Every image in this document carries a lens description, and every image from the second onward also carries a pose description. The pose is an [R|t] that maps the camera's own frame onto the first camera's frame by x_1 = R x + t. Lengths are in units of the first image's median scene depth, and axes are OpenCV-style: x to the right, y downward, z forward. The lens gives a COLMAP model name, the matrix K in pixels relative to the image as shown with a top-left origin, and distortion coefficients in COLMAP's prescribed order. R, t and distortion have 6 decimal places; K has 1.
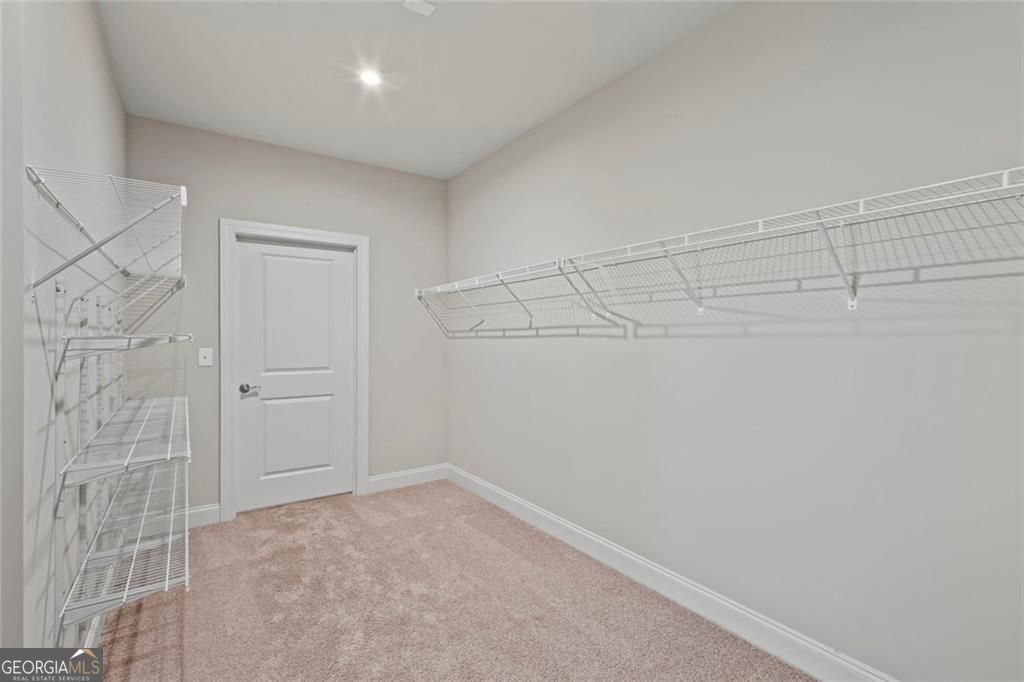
lens RADIAL K [[476.2, 0, 511.8], [0, 476.2, 336.4], [0, 0, 1]] dist [-0.000560, 0.000027]
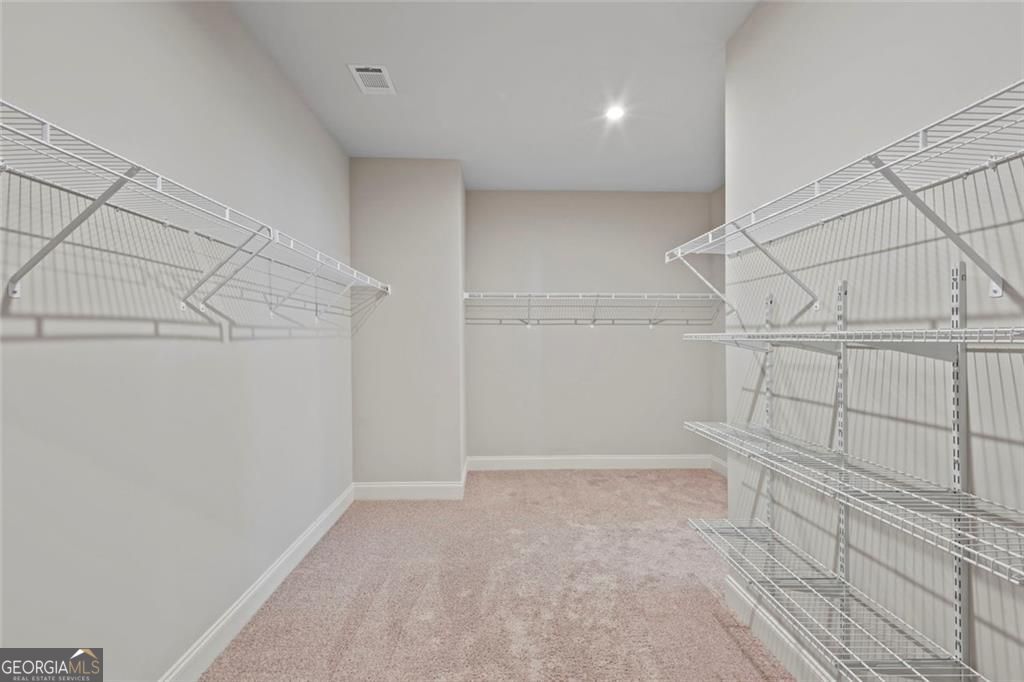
lens RADIAL K [[476.2, 0, 511.8], [0, 476.2, 336.4], [0, 0, 1]] dist [-0.000560, 0.000027]
pose [[-0.844316, -0.002440, 0.535840, -0.531763], [-0.005445, 0.999977, -0.004027, -0.002188], [-0.535818, -0.006318, -0.844310, 1.306436]]
